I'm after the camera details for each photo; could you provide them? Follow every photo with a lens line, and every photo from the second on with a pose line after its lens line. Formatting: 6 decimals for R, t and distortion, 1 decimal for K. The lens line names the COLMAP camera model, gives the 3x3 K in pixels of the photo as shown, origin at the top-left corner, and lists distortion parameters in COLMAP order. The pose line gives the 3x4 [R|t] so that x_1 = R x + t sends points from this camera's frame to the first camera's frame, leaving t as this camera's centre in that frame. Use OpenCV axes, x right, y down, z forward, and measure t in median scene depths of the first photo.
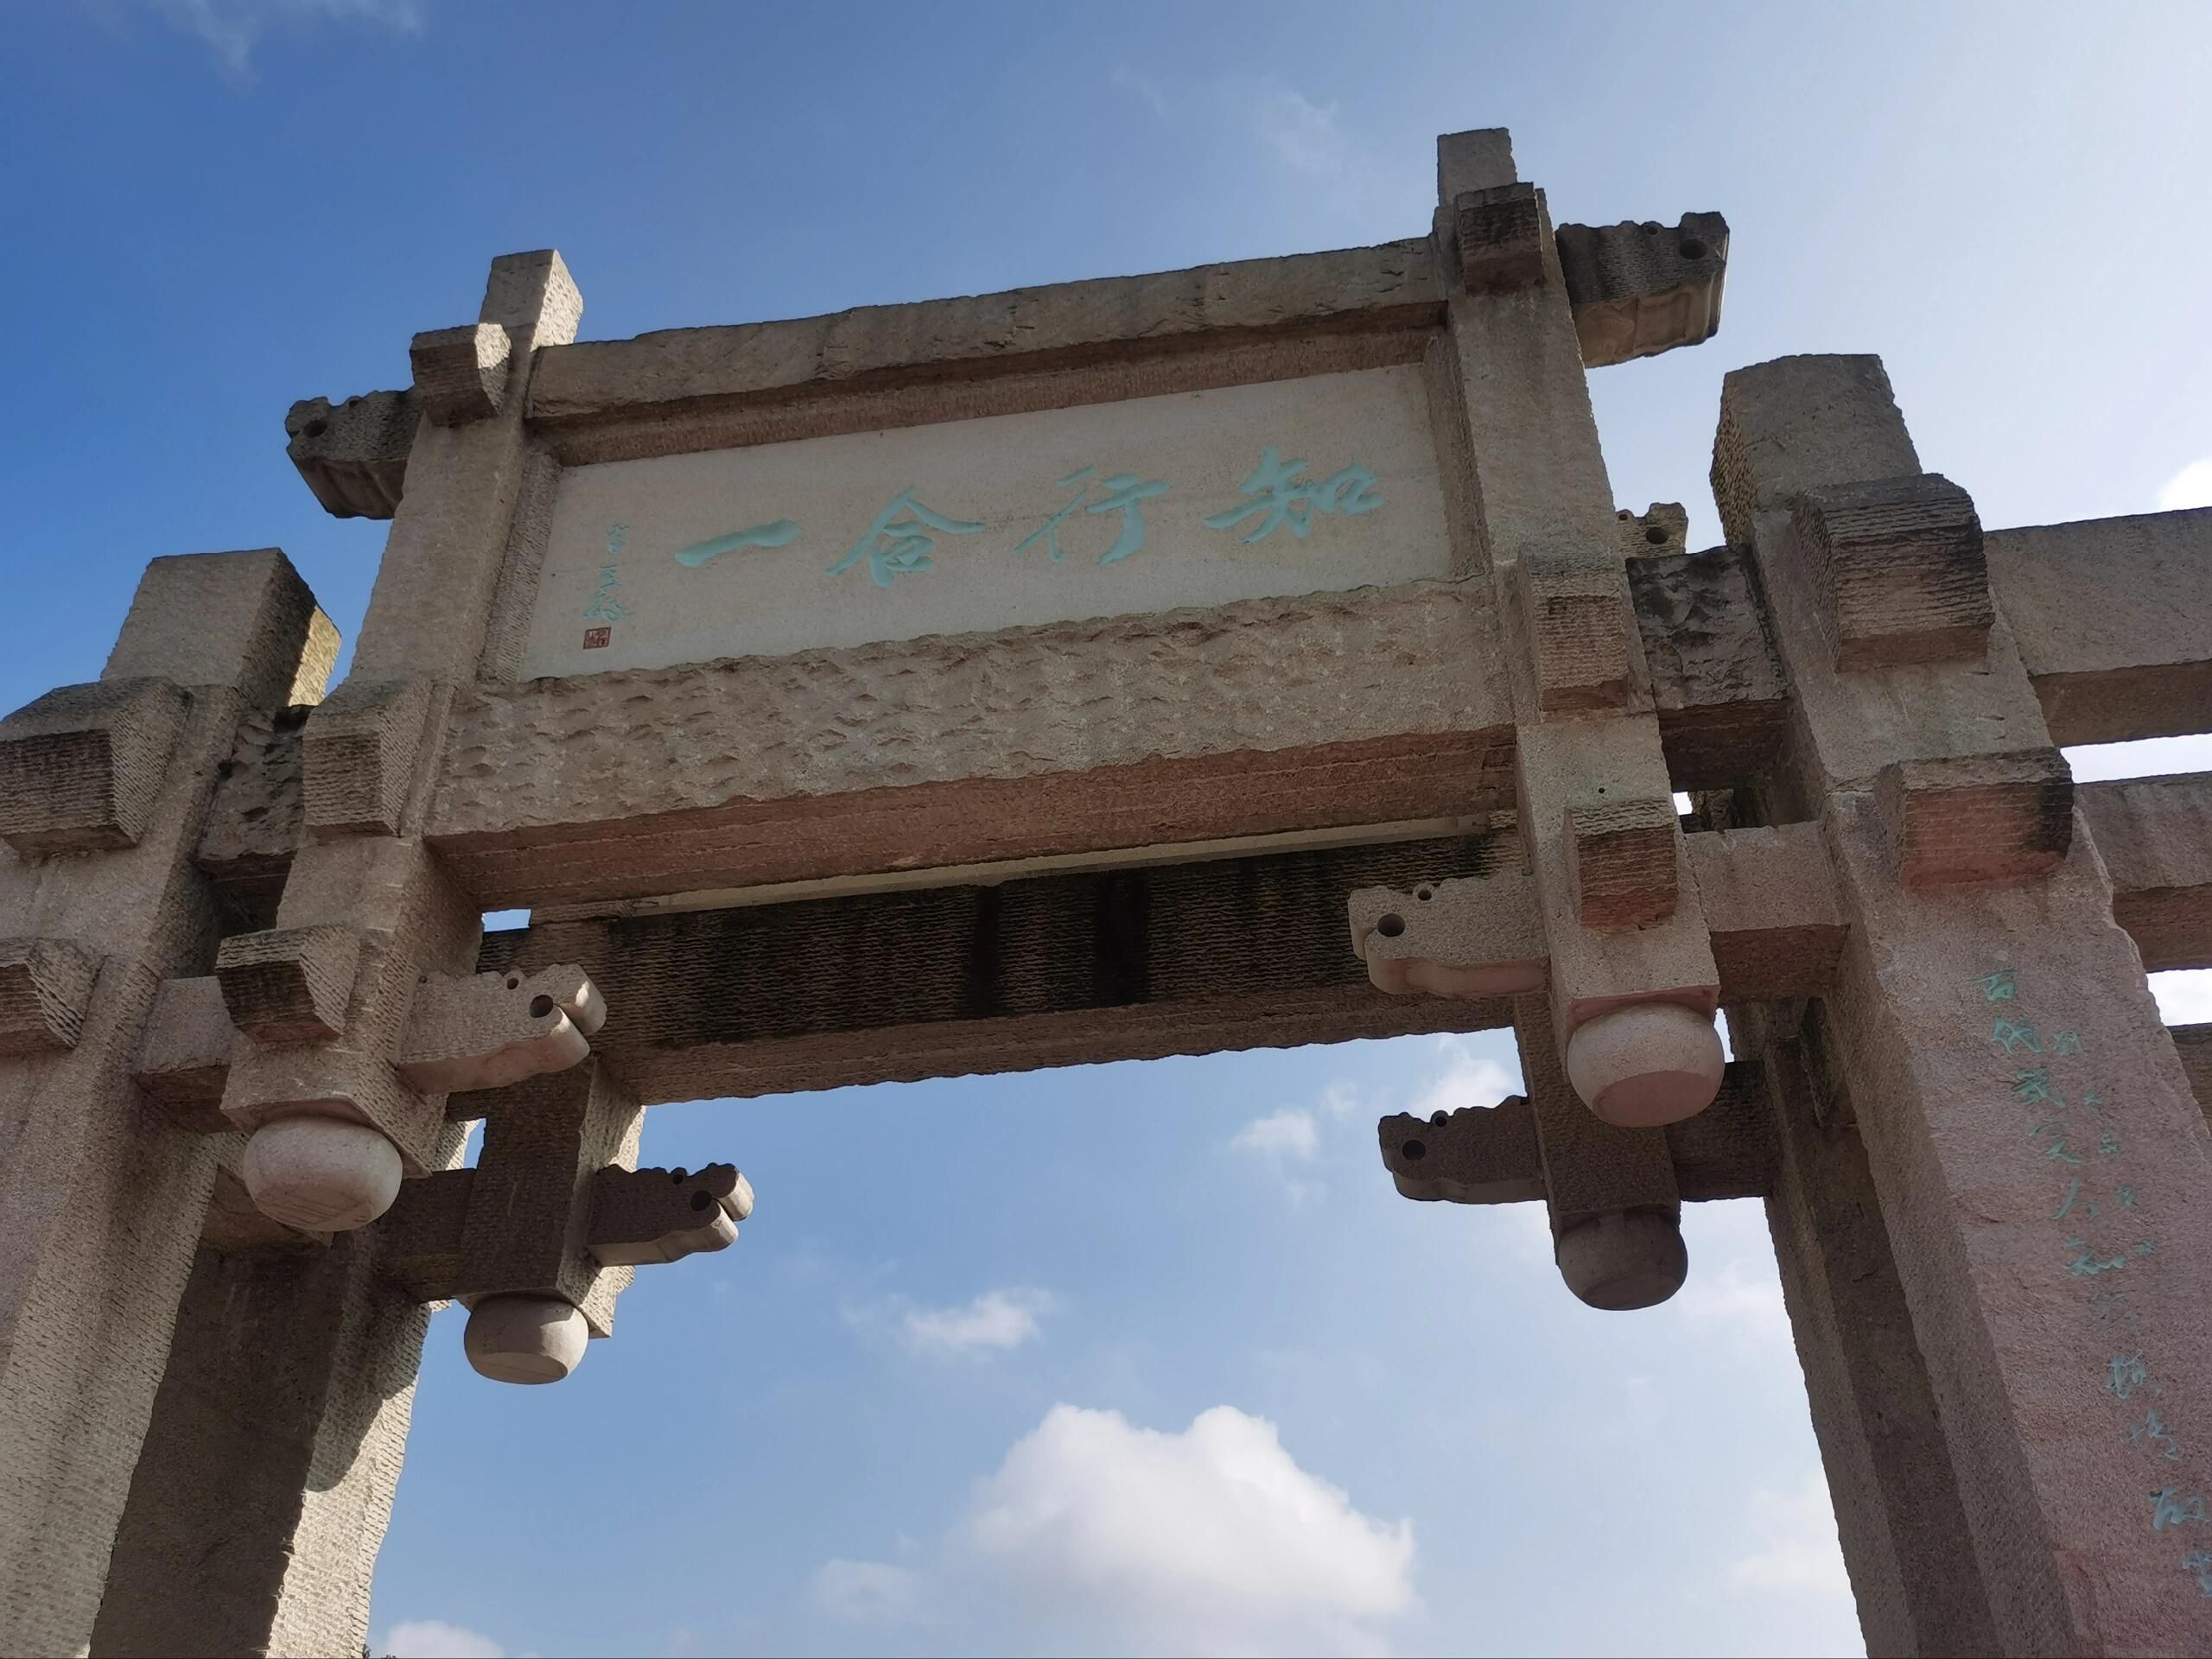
lens RADIAL K [[1881.3, 0, 1107.2], [0, 1881.3, 879.8], [0, 0, 1]] dist [0.051664, -0.002921]
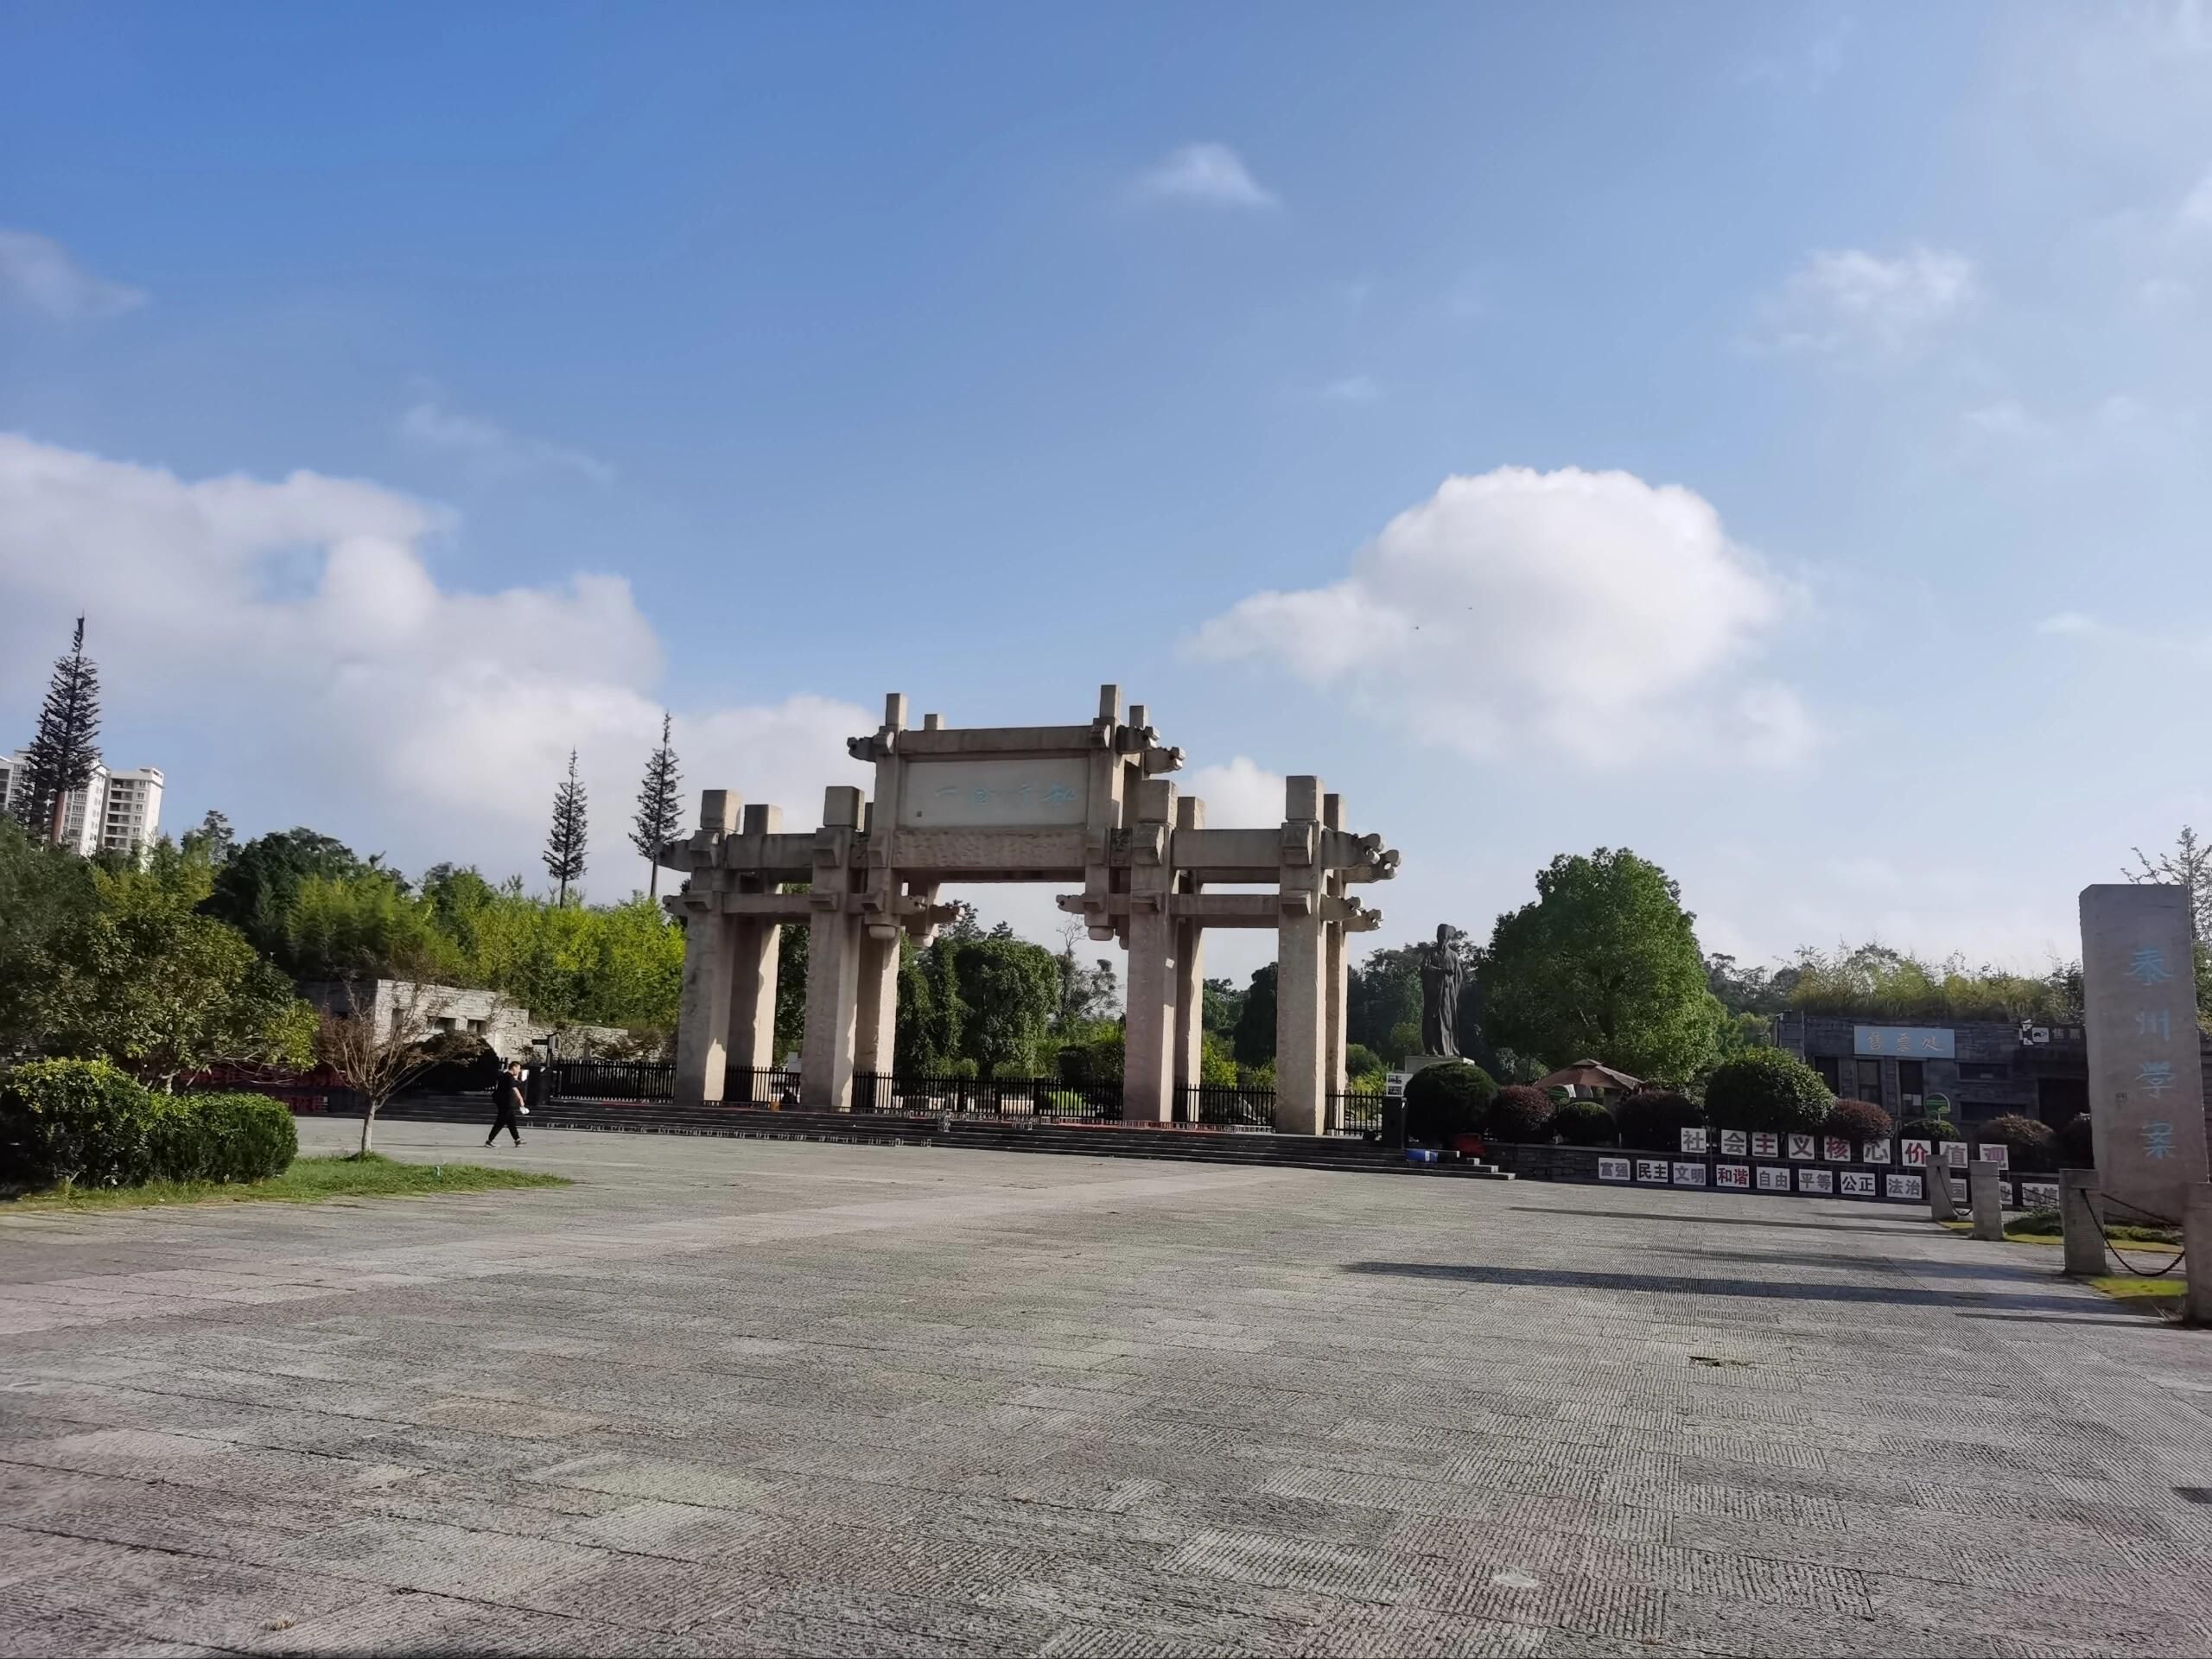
lens RADIAL K [[1664.2, 0, 1104.3], [0, 1664.2, 865.4], [0, 0, 1]] dist [0.049992, -0.048976]
pose [[0.983223, 0.036619, -0.178695, 1.015131], [0.047442, 0.894589, 0.444365, -1.993471], [0.176131, -0.445388, 0.877843, -2.861654]]
